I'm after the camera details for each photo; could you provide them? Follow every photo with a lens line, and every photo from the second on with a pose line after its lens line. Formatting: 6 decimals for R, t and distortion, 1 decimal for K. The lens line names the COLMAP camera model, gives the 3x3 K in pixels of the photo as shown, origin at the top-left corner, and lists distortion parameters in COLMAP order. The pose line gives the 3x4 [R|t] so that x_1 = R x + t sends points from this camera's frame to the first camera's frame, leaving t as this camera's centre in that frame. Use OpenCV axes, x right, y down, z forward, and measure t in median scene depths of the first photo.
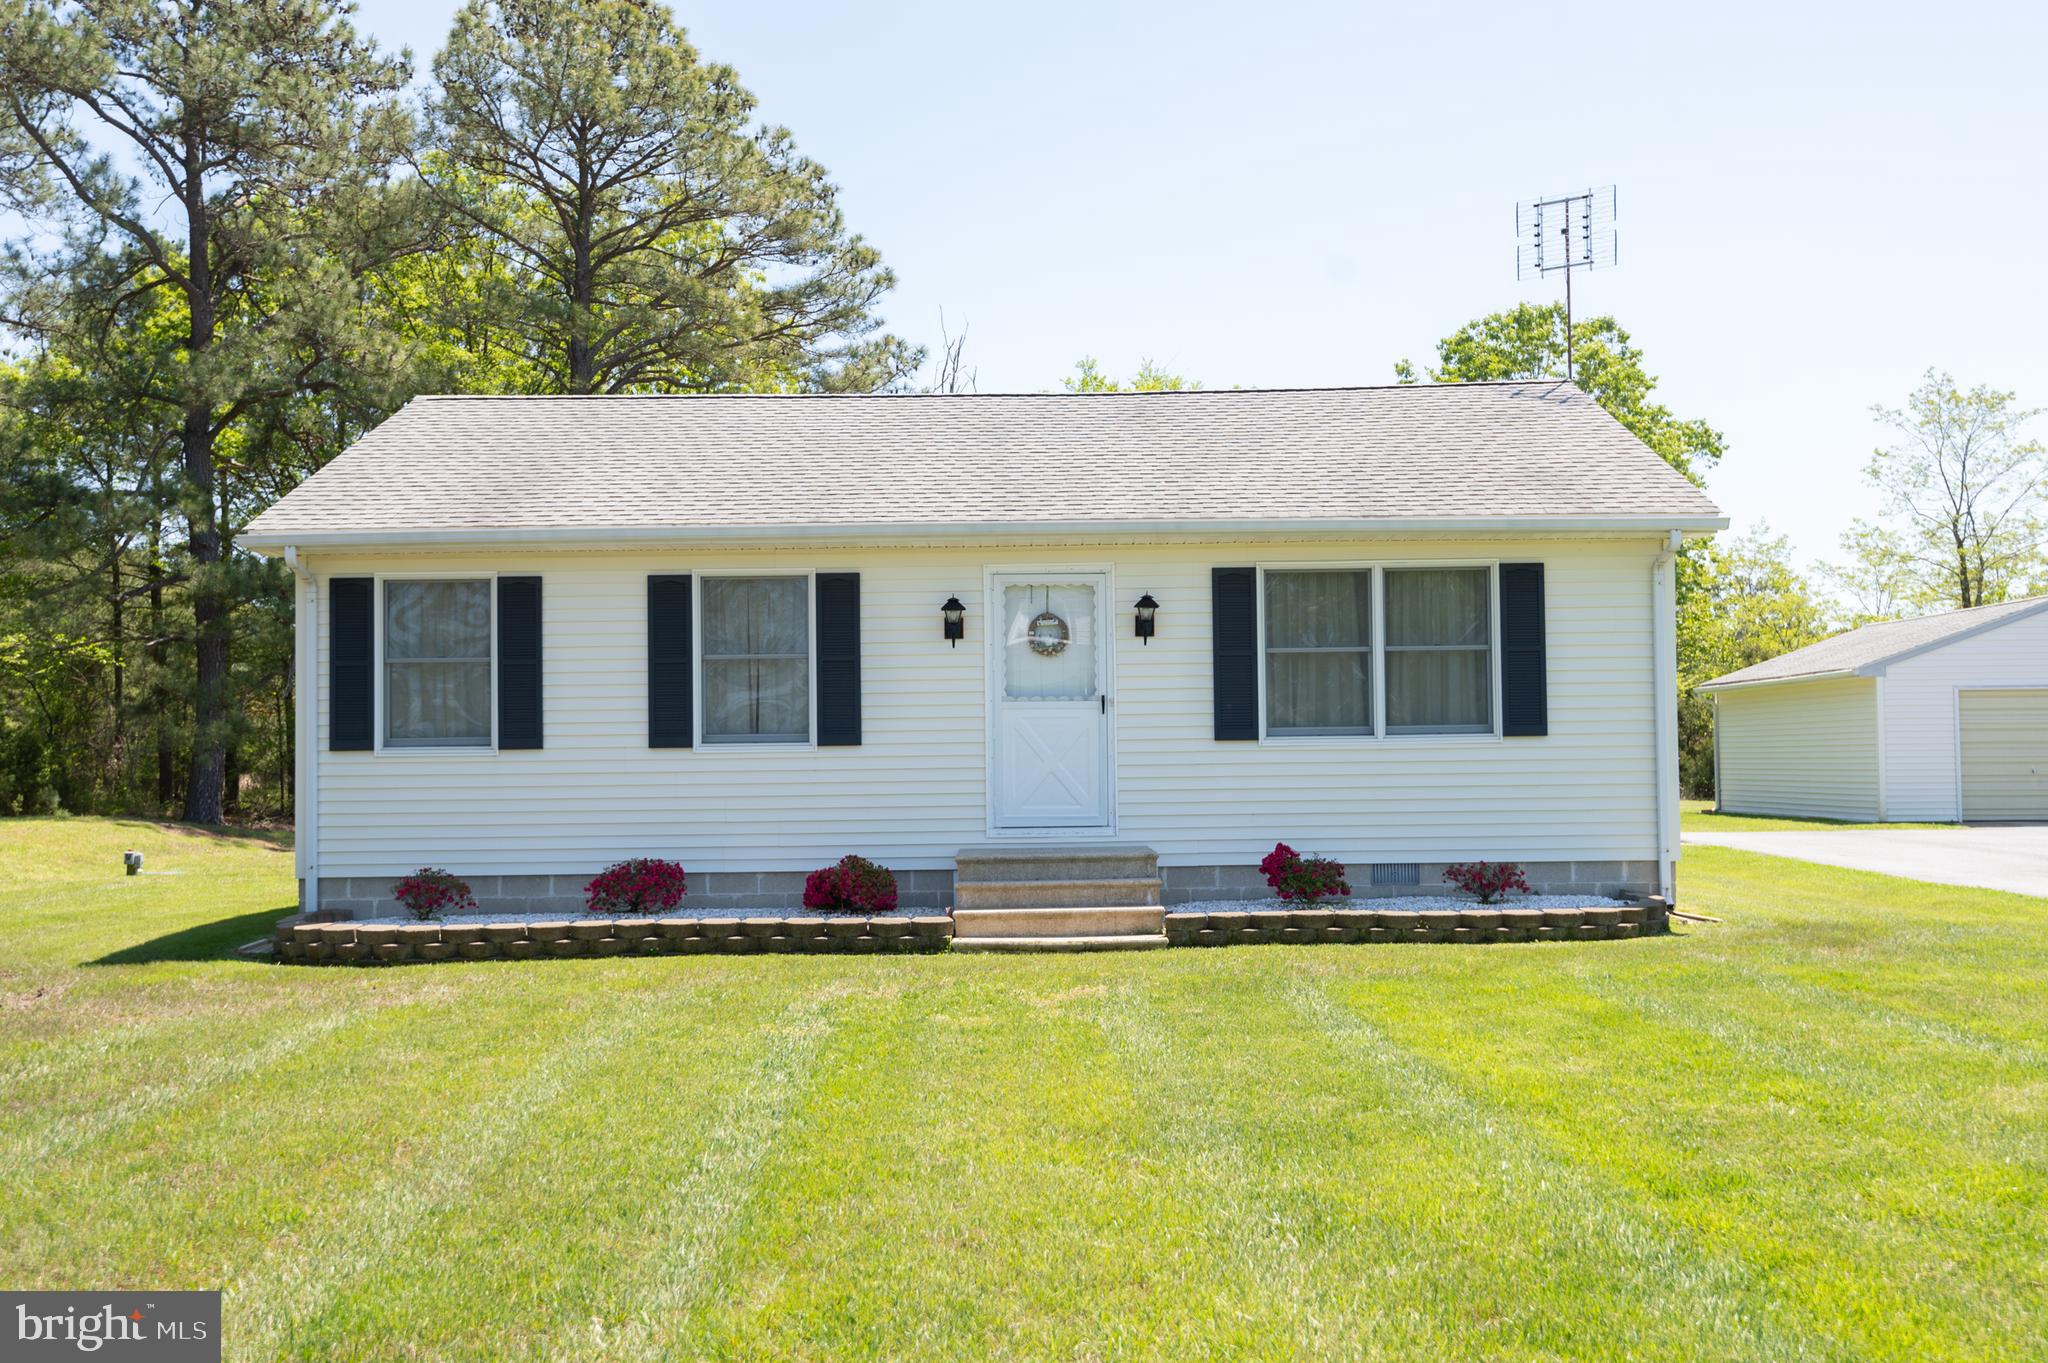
lens RADIAL K [[1942.5, 0, 1023.6], [0, 1942.5, 678.0], [0, 0, 1]] dist [-0.023894, 0.011912]
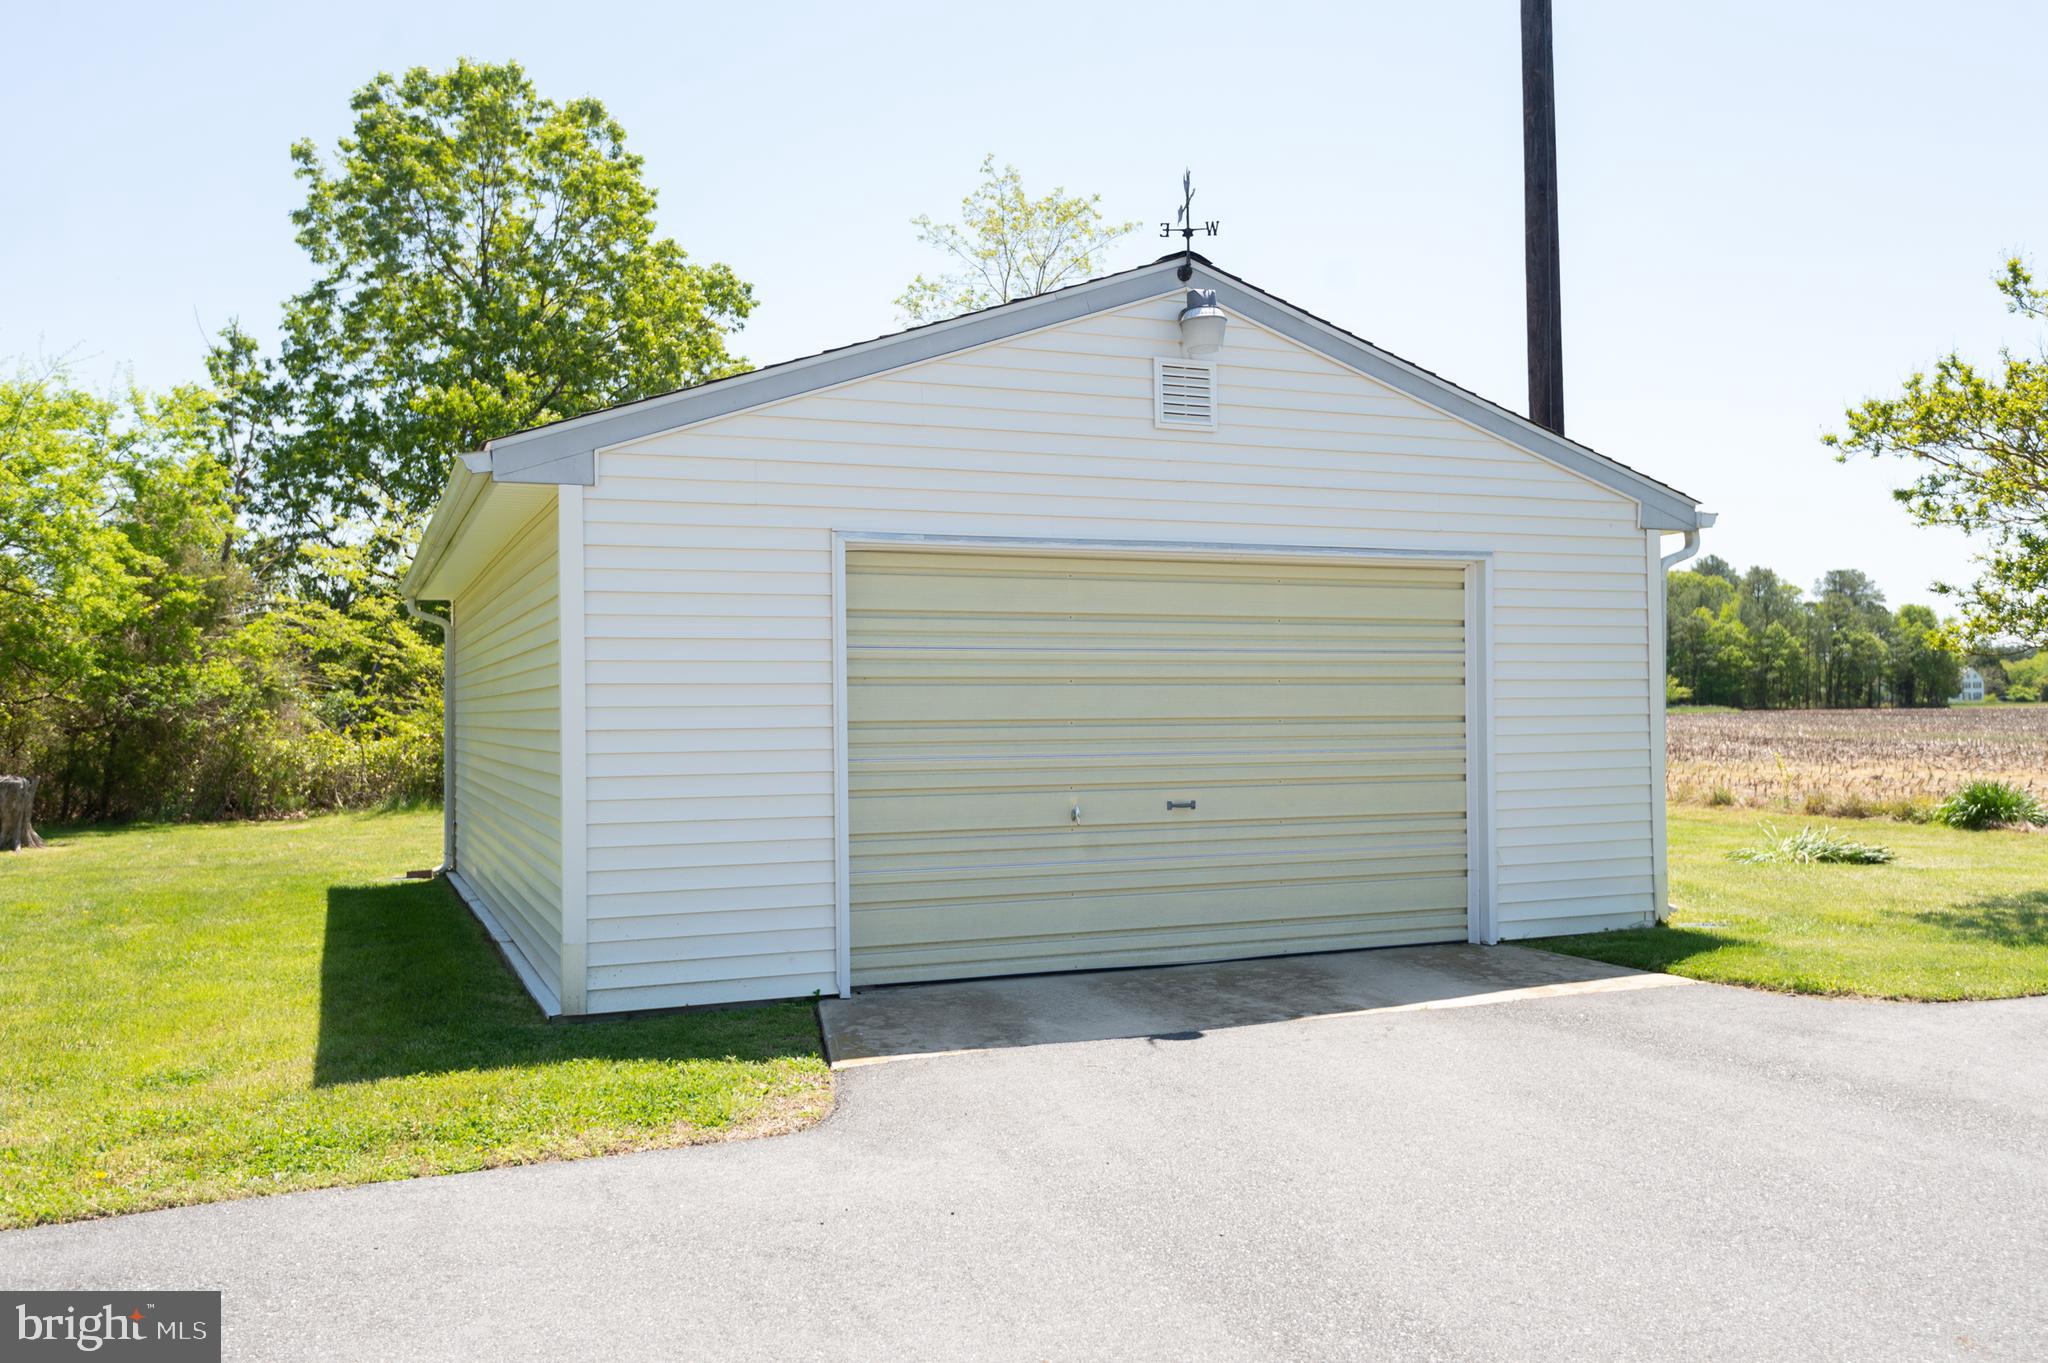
lens RADIAL K [[1637.7, 0, 1025.0], [0, 1637.7, 682.2], [0, 0, 1]] dist [0.000021, -0.000193]
pose [[0.913840, 0.006389, 0.406024, 0.810049], [-0.017110, 0.999594, 0.022781, 0.041443], [-0.405713, -0.027765, 0.913579, 1.512011]]
